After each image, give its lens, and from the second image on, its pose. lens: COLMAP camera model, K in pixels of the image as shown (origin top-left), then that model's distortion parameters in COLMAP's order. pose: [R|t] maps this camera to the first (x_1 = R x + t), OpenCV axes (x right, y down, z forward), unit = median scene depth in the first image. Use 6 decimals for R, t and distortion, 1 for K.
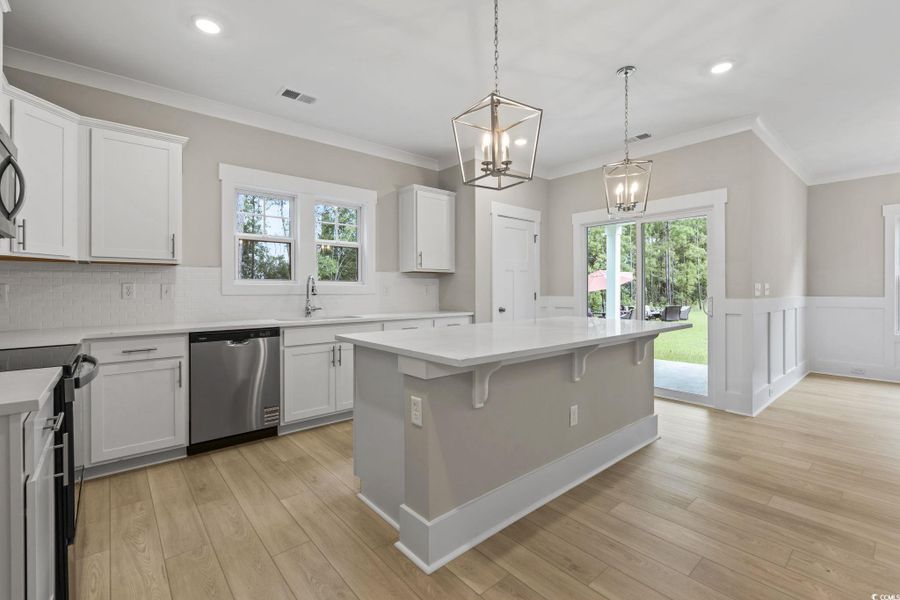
lens RADIAL K [[401.4, 0, 453.0], [0, 401.4, 289.7], [0, 0, 1]] dist [-0.002039, -0.000303]
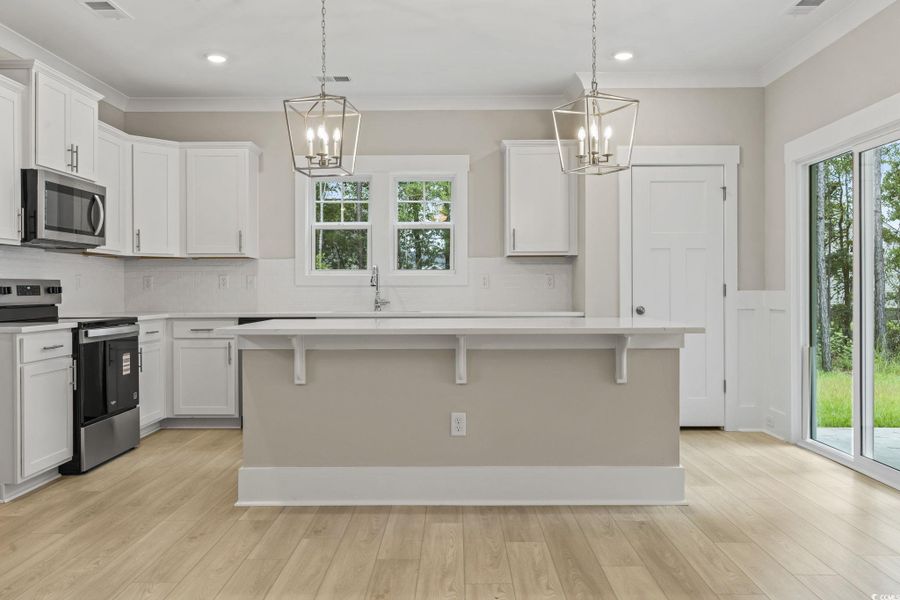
lens RADIAL K [[724.1, 0, 449.3], [0, 724.1, 287.7], [0, 0, 1]] dist [-0.002888, -0.002474]
pose [[0.750479, -0.000751, -0.660893, 1.004565], [0.000842, 1.000000, -0.000180, 0.020417], [0.660893, -0.000421, 0.750480, -0.122973]]
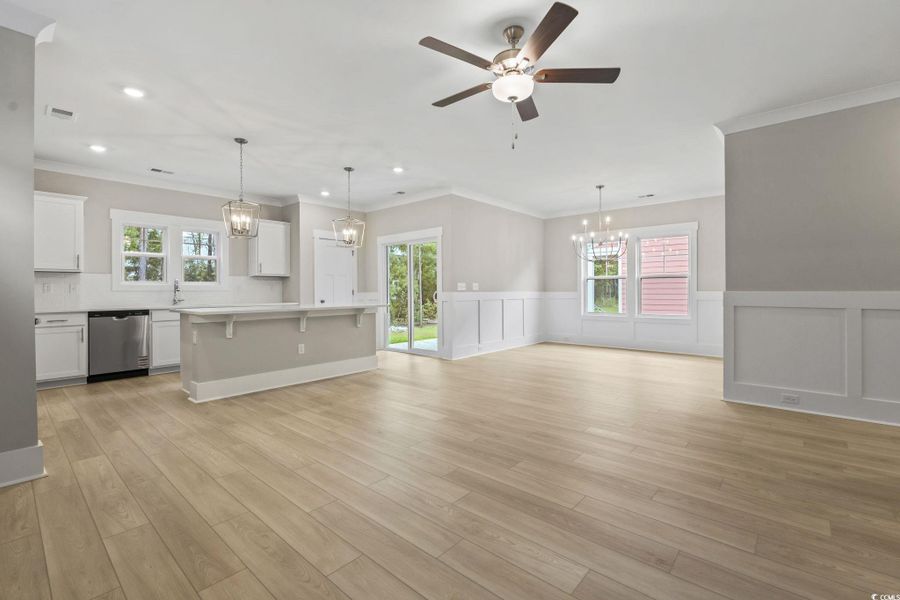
lens RADIAL K [[401.4, 0, 453.0], [0, 401.4, 289.7], [0, 0, 1]] dist [-0.002039, -0.000303]
pose [[0.990074, -0.004696, 0.140465, 0.598001], [0.004917, 0.999987, -0.001231, 0.017925], [-0.140458, 0.001909, 0.990085, -0.848519]]
